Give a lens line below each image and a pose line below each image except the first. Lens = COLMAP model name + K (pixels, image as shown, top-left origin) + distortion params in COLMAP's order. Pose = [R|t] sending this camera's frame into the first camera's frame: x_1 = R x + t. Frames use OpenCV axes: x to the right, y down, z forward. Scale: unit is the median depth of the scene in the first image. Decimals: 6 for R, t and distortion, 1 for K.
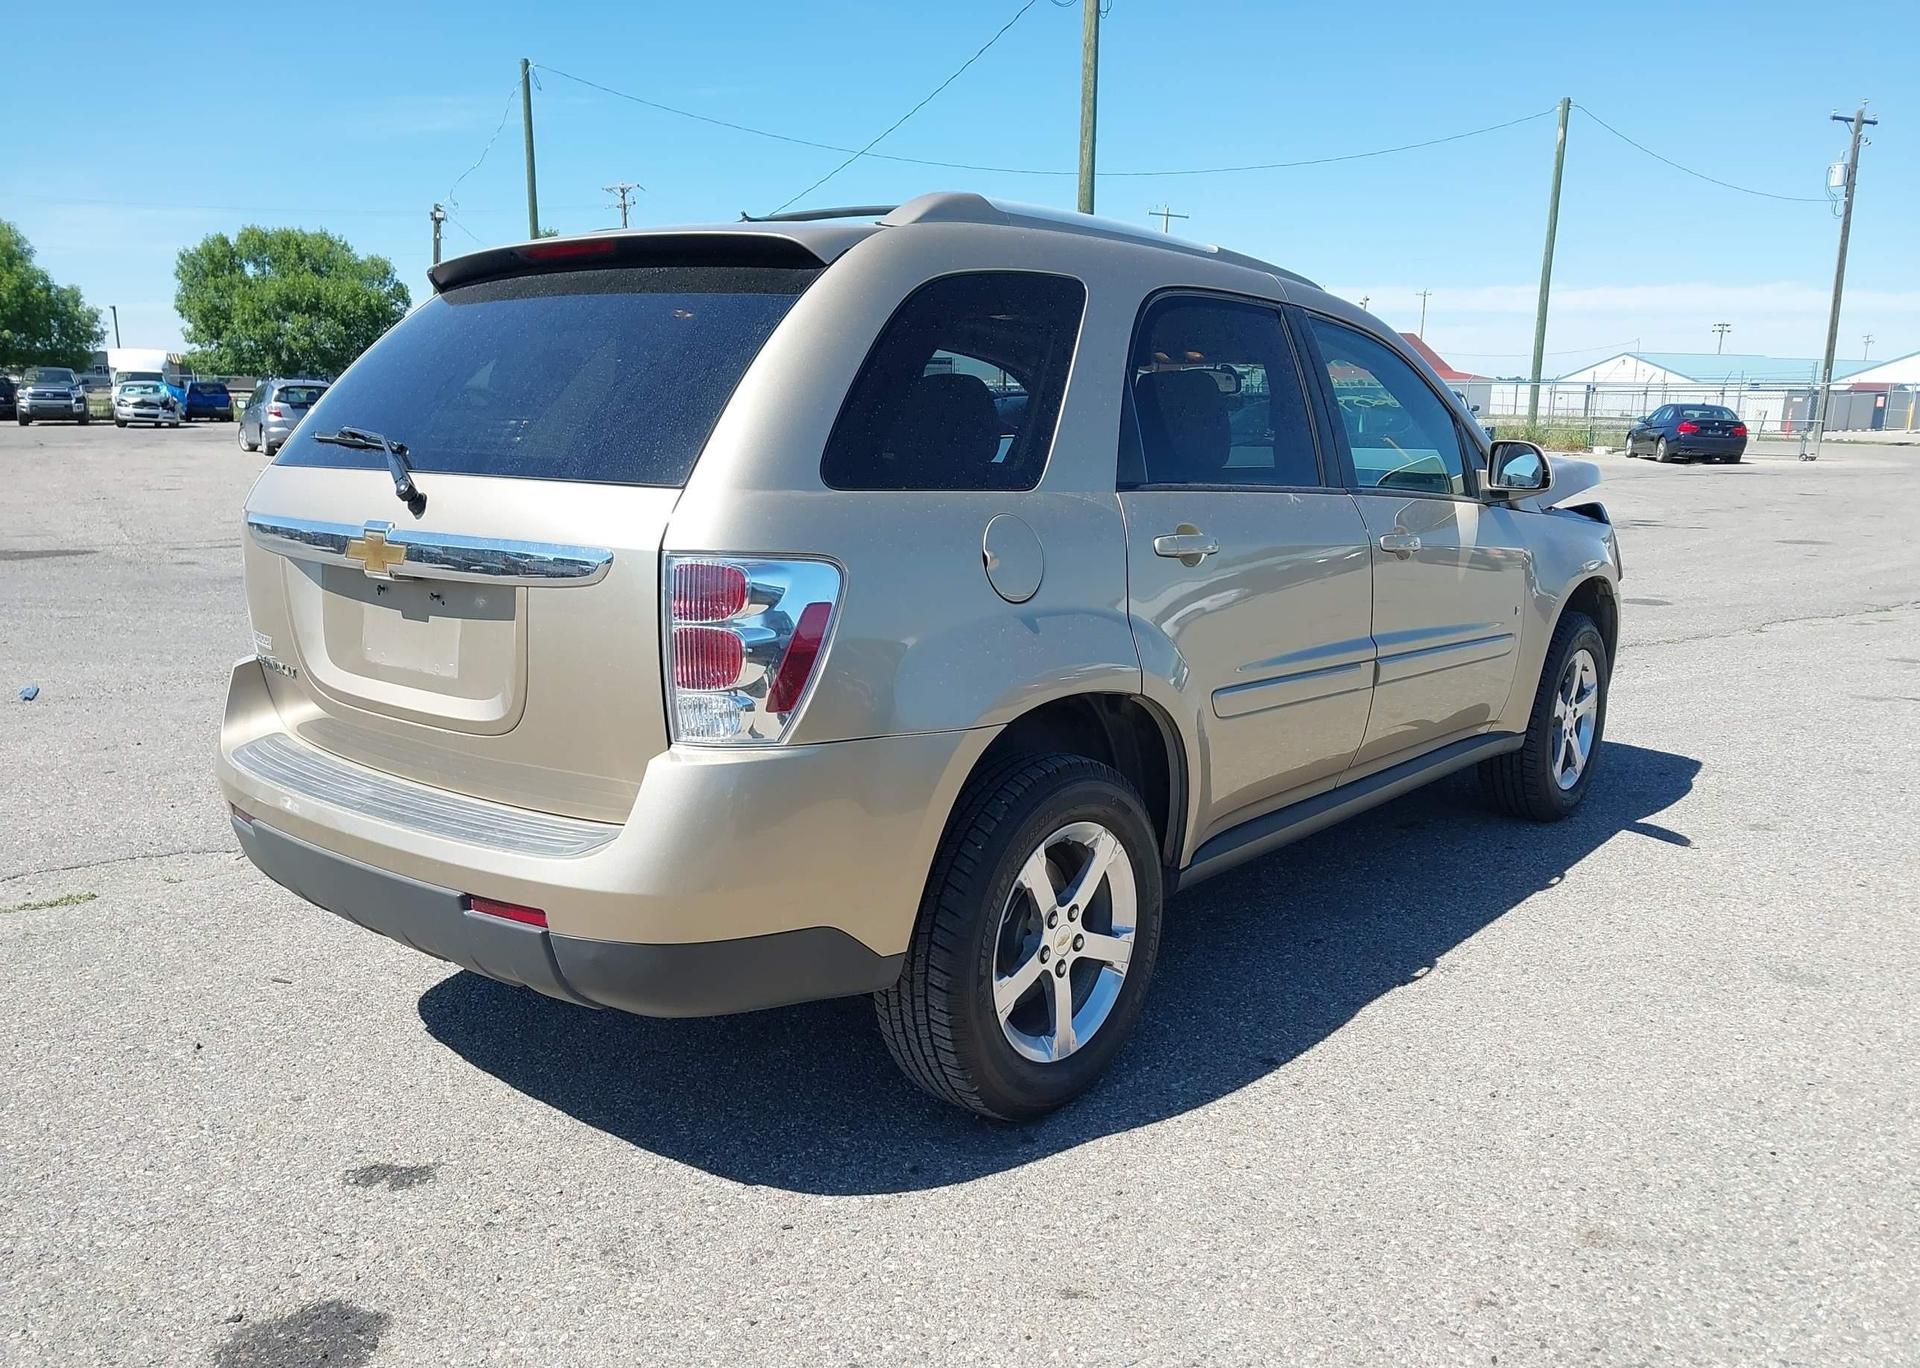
lens RADIAL K [[1564.7, 0, 960.0], [0, 1564.7, 684.0], [0, 0, 1]] dist [0.102721, -0.193848]
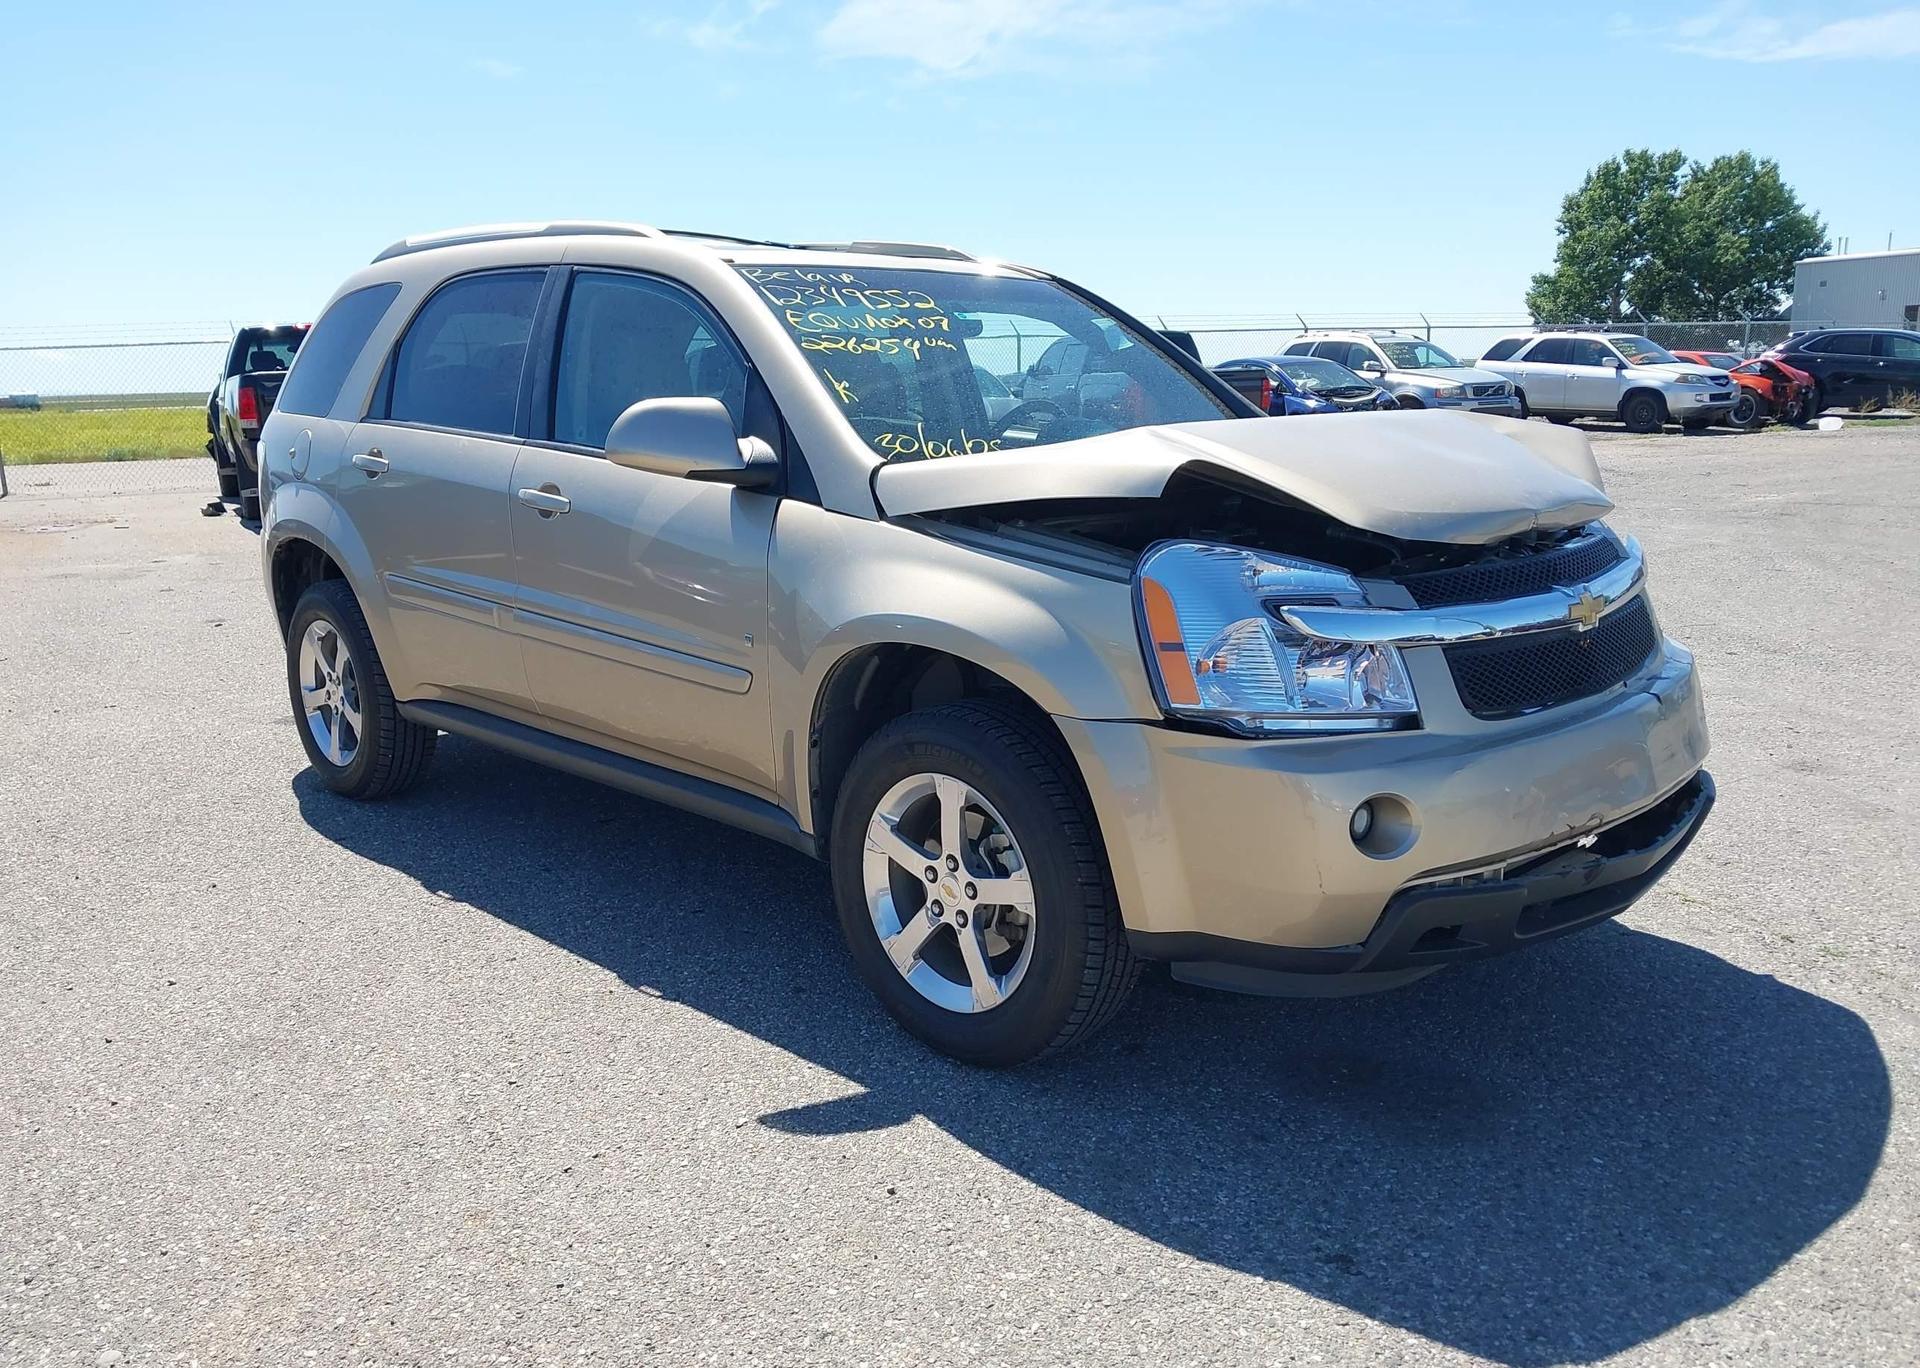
lens RADIAL K [[1558.6, 0, 969.6], [0, 1558.6, 693.1], [0, 0, 1]] dist [0.080808, -0.087868]
pose [[-0.113476, 0.193218, -0.974572, 1.497901], [-0.163765, 0.963853, 0.210161, -0.272216], [0.979951, 0.183450, -0.077732, 1.679386]]
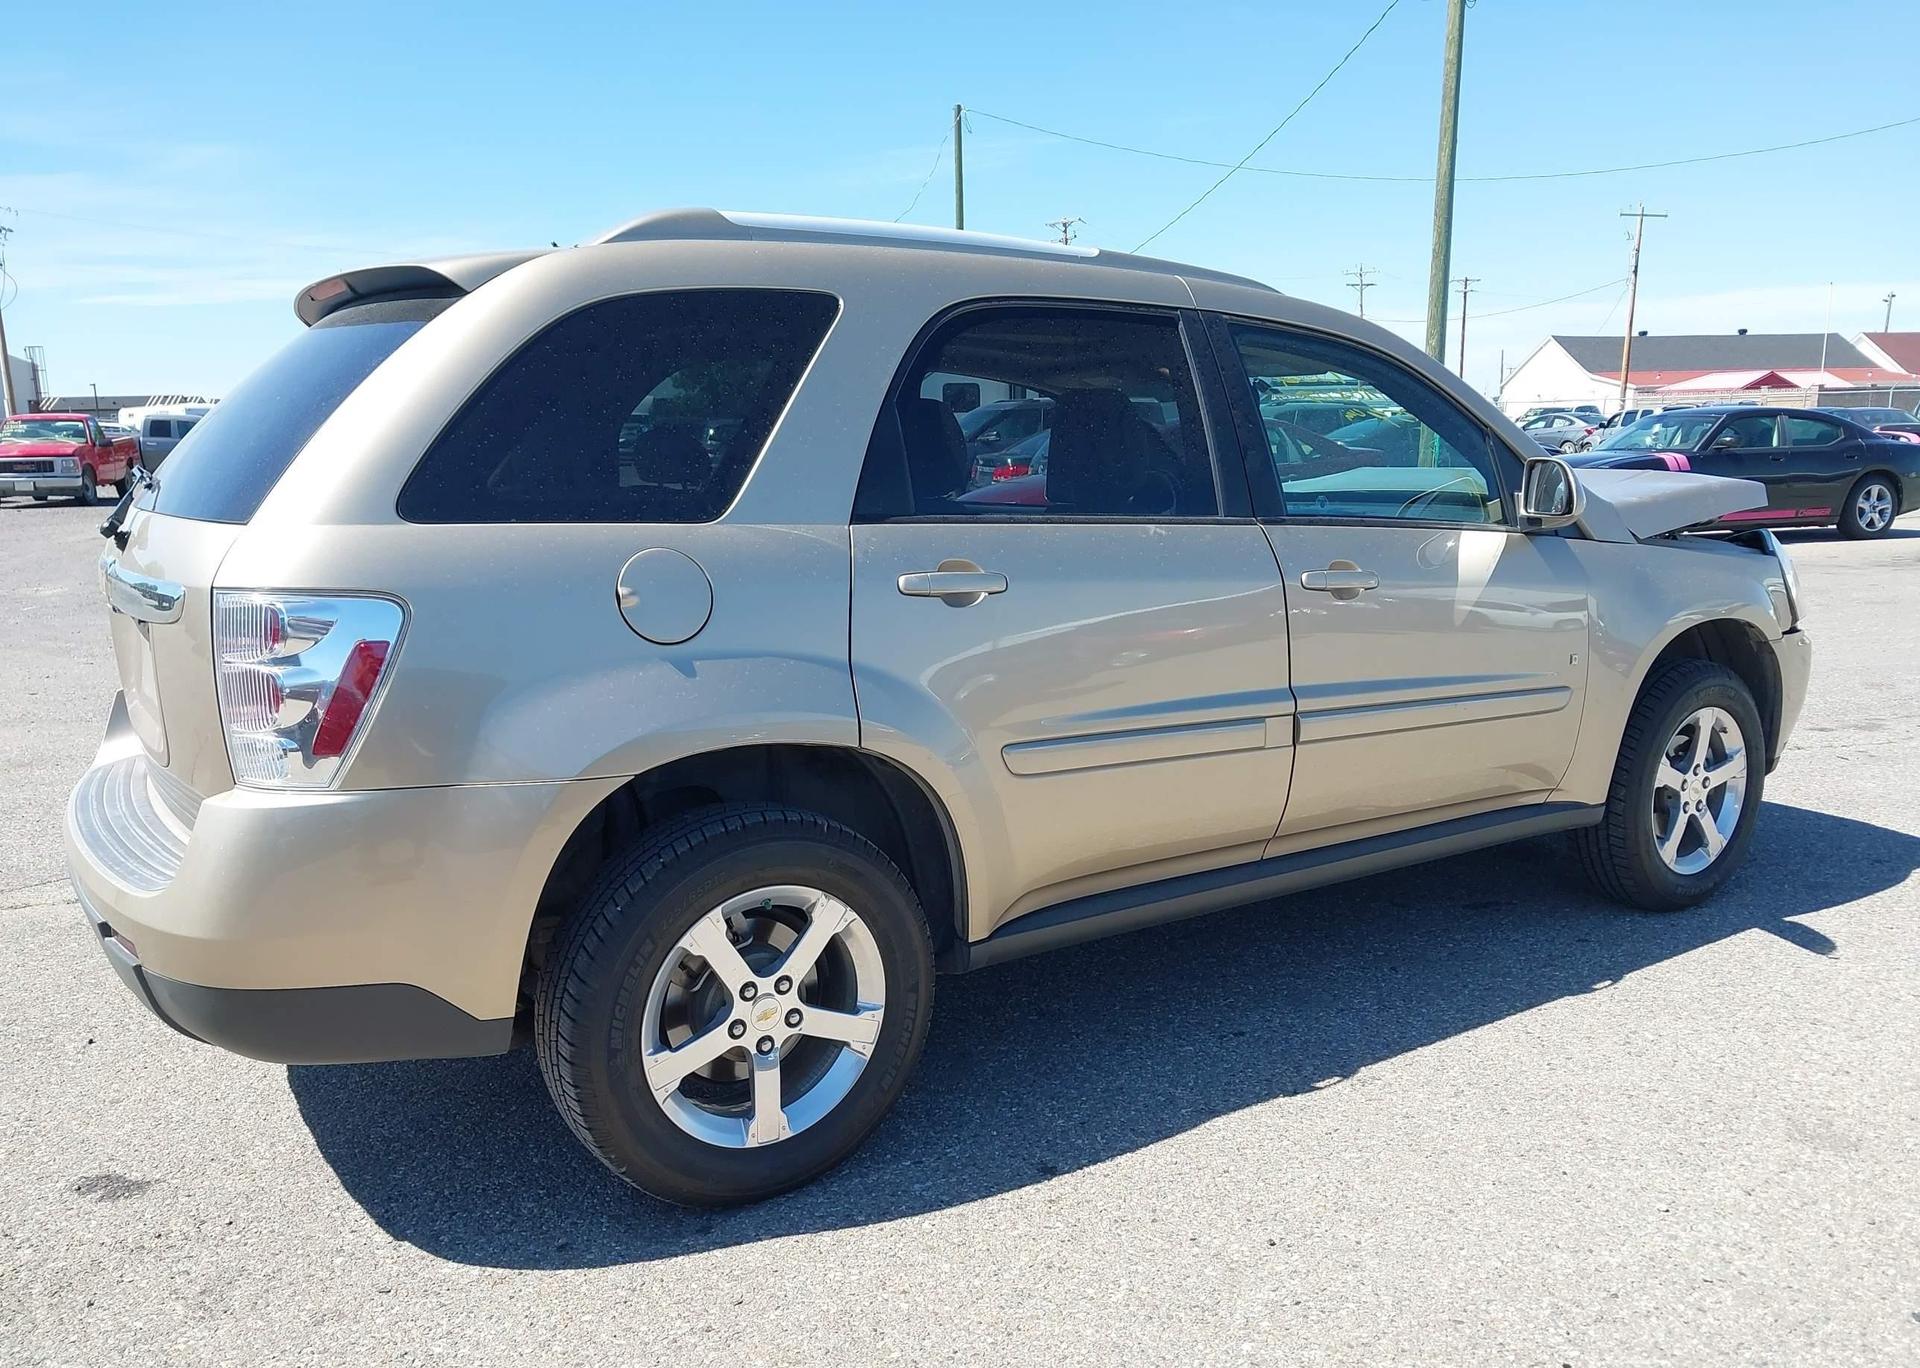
lens RADIAL K [[1564.7, 0, 960.0], [0, 1564.7, 684.0], [0, 0, 1]] dist [0.102721, -0.193848]
pose [[0.957811, 0.024978, -0.286312, 0.408330], [-0.029540, 0.999496, -0.011627, -0.020386], [0.285877, 0.019595, 0.958066, 0.143624]]
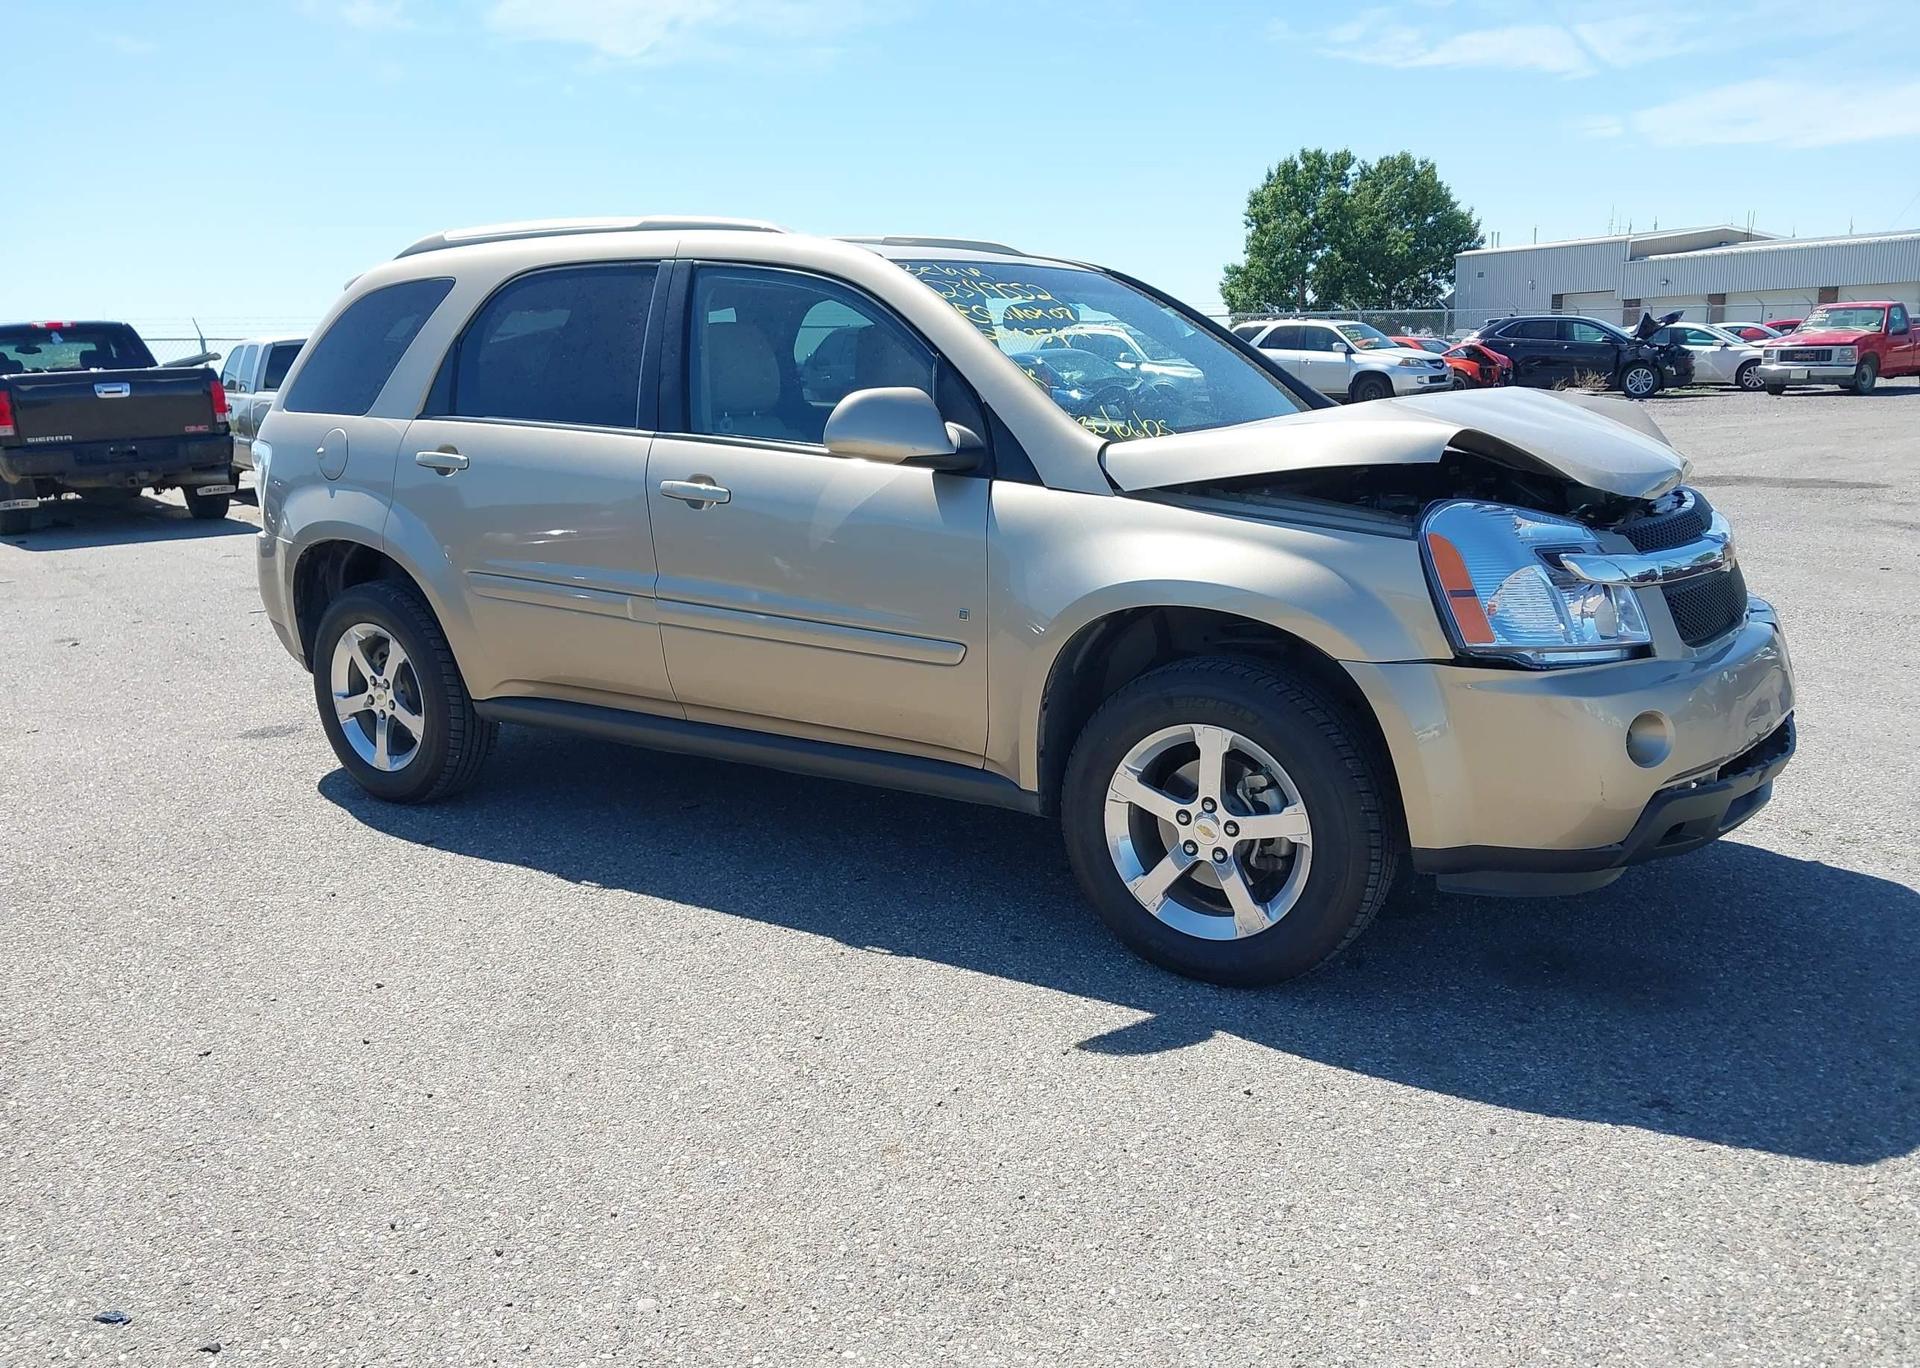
lens RADIAL K [[1578.9, 0, 960.0], [0, 1578.9, 684.0], [0, 0, 1]] dist [0.013060, 0.006472]
pose [[0.072144, 0.193297, -0.978484, 1.593216], [-0.149693, 0.972027, 0.180985, -0.217341], [0.986097, 0.133416, 0.099061, 1.346812]]
